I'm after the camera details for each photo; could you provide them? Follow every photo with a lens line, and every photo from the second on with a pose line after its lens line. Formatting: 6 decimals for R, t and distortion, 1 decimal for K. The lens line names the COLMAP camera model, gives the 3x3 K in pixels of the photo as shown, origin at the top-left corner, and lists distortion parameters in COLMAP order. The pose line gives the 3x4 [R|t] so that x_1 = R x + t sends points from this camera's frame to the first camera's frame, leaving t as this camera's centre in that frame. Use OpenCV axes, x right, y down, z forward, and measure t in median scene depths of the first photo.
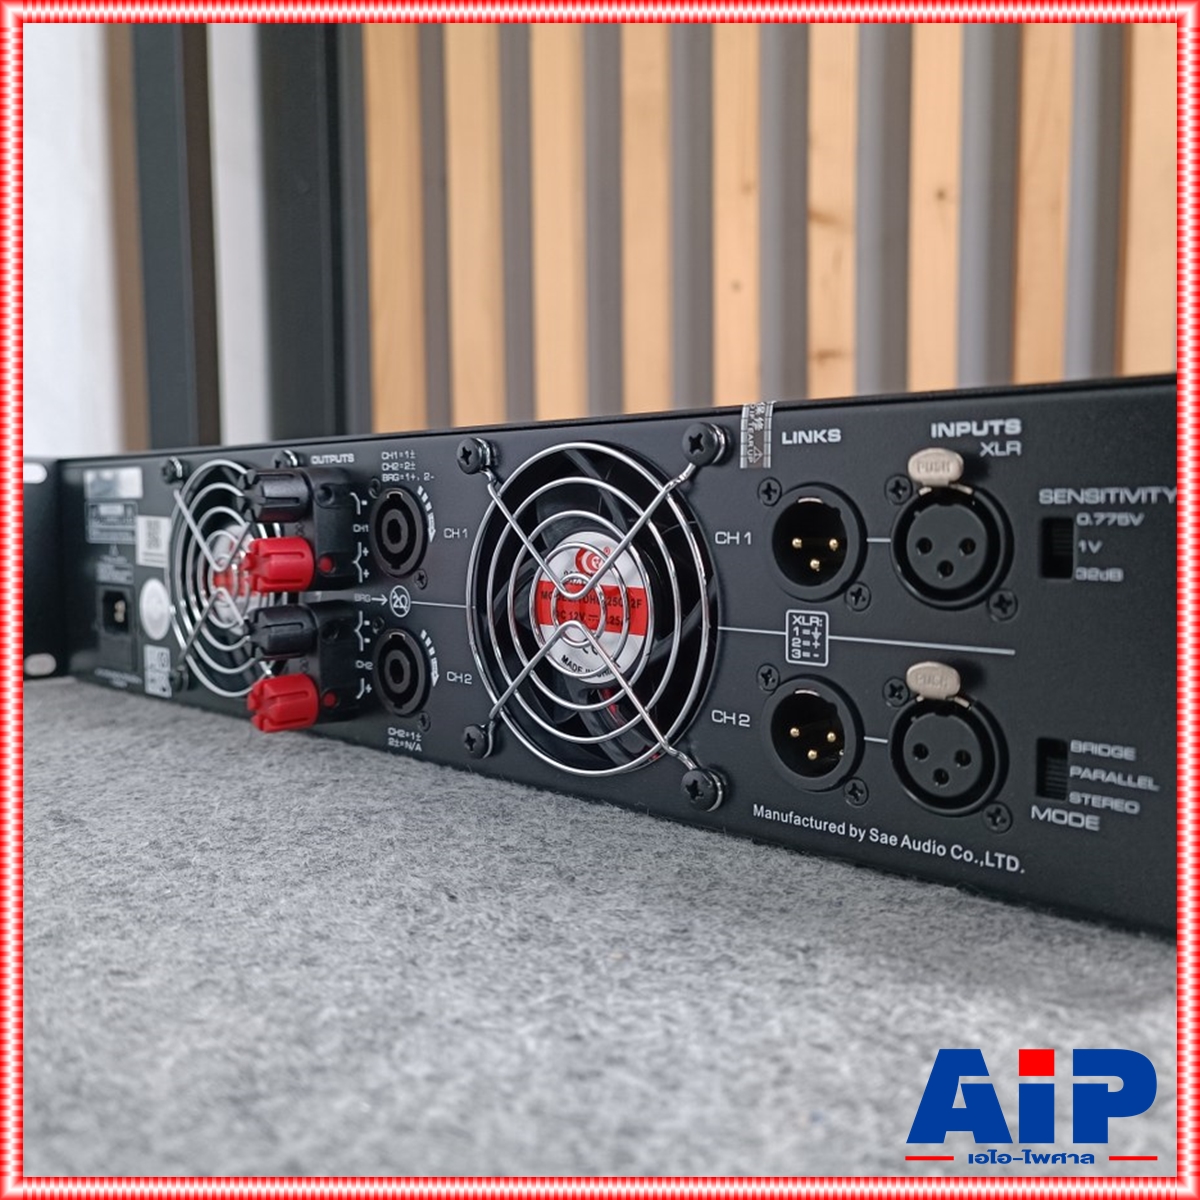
lens RADIAL K [[1162.9, 0, 576.6], [0, 1162.9, 604.4], [0, 0, 1]] dist [-0.030263, 0.000000]
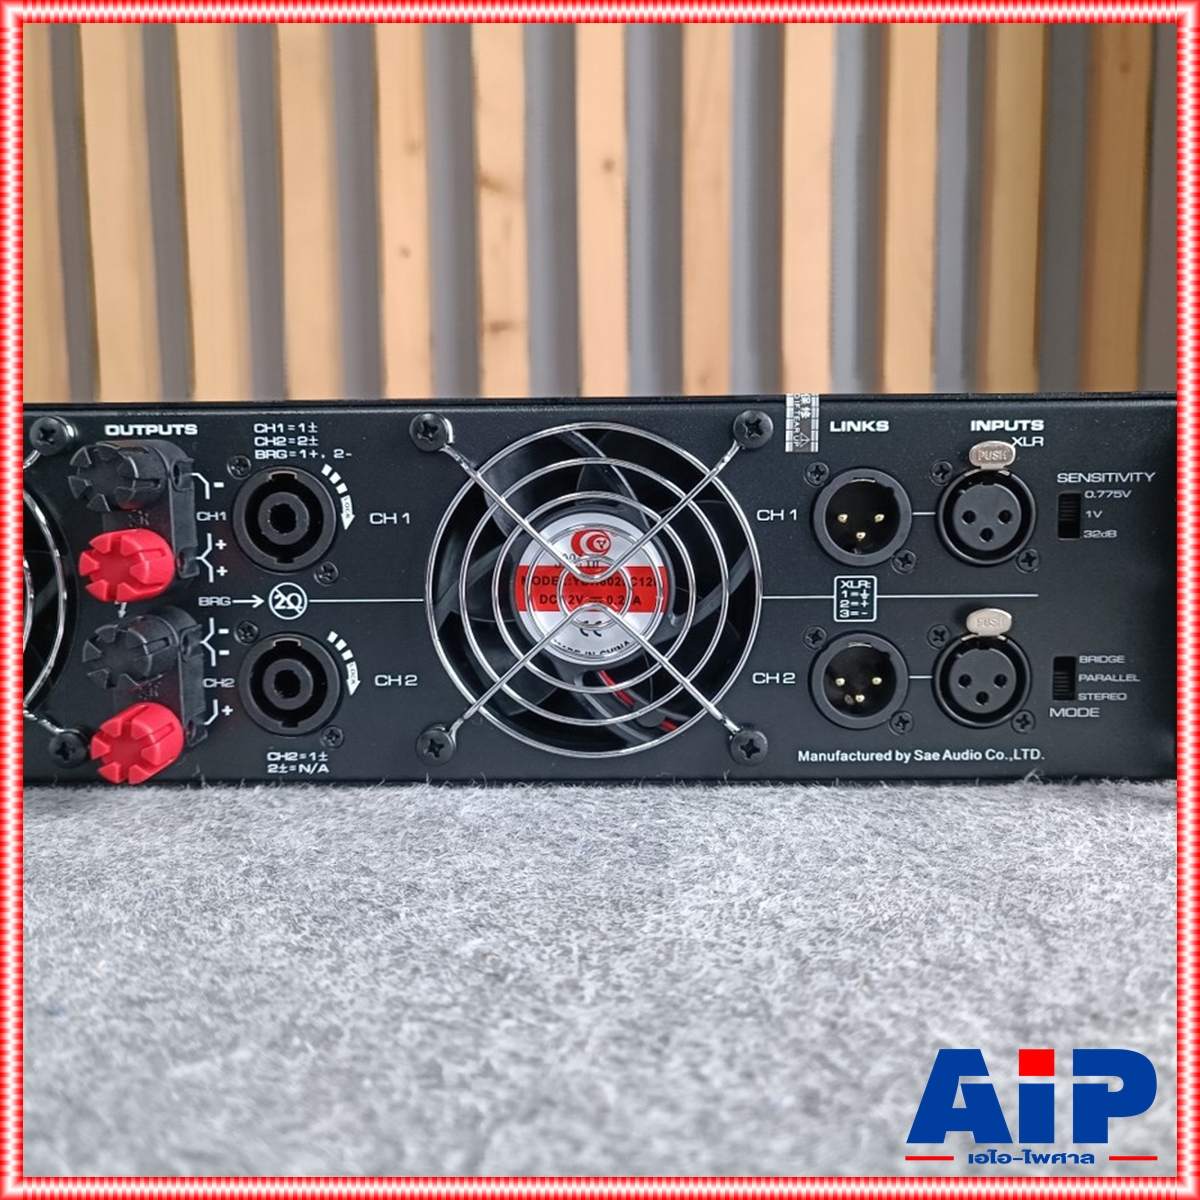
lens RADIAL K [[1162.9, 0, 542.0], [0, 1162.9, 596.6], [0, 0, 1]] dist [-0.030263, 0.000000]
pose [[0.736662, -0.069958, 0.672632, -0.813726], [0.061784, 0.997437, 0.036075, -0.034909], [-0.673432, 0.014983, 0.739097, 0.349757]]
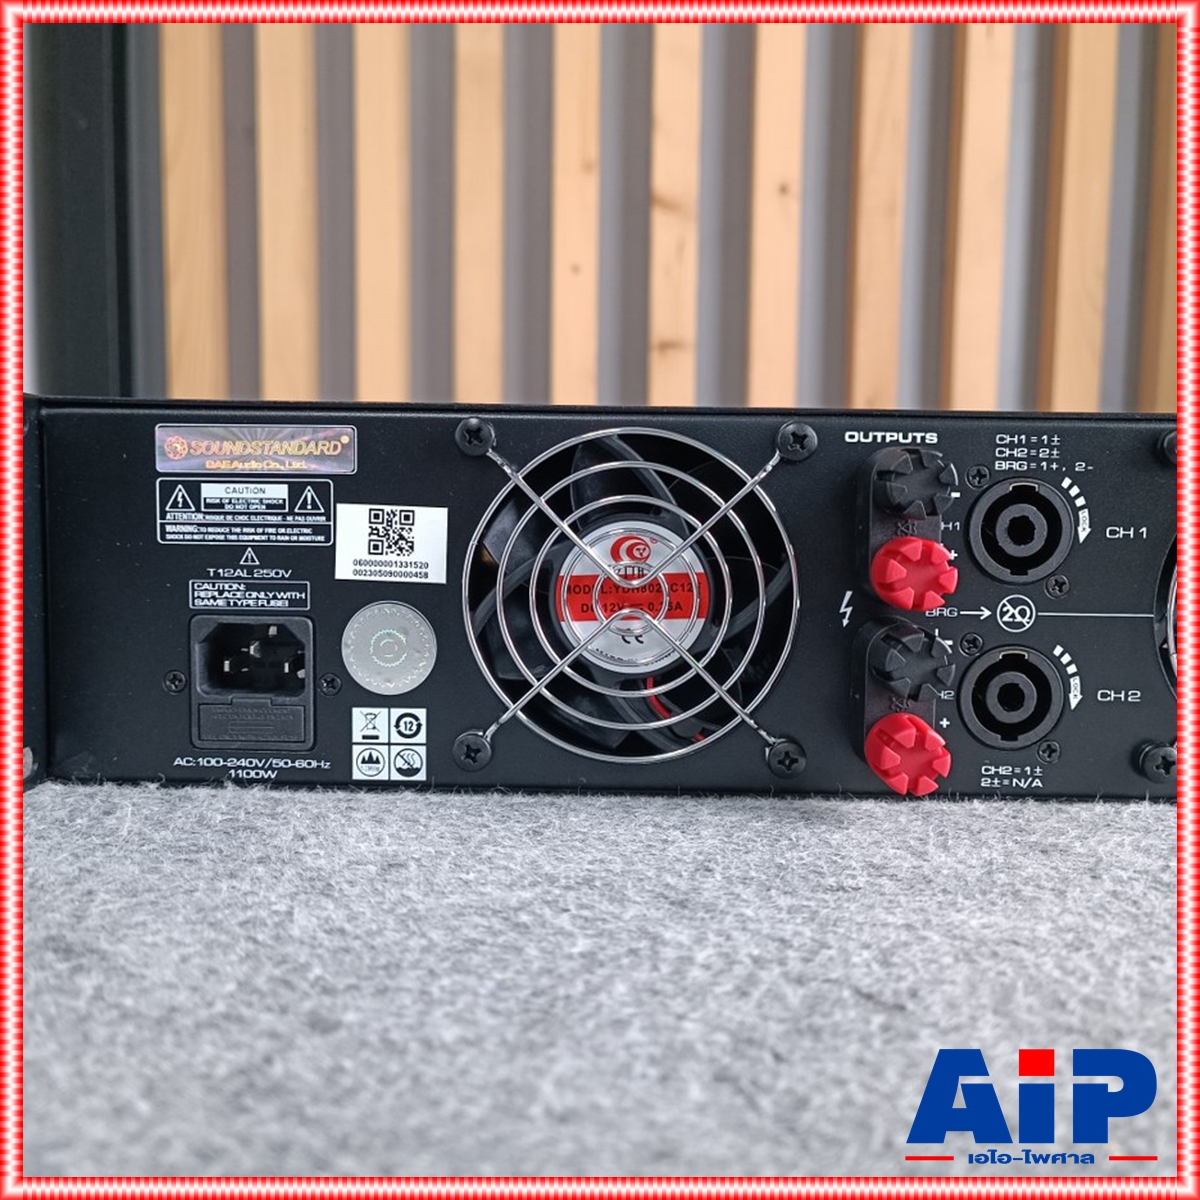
lens RADIAL K [[1162.9, 0, 561.1], [0, 1162.9, 595.9], [0, 0, 1]] dist [-0.030263, 0.000000]
pose [[0.747025, -0.048704, 0.663010, -1.324183], [0.038229, 0.998810, 0.030298, -0.074336], [-0.663696, 0.002713, 0.747997, 0.826340]]
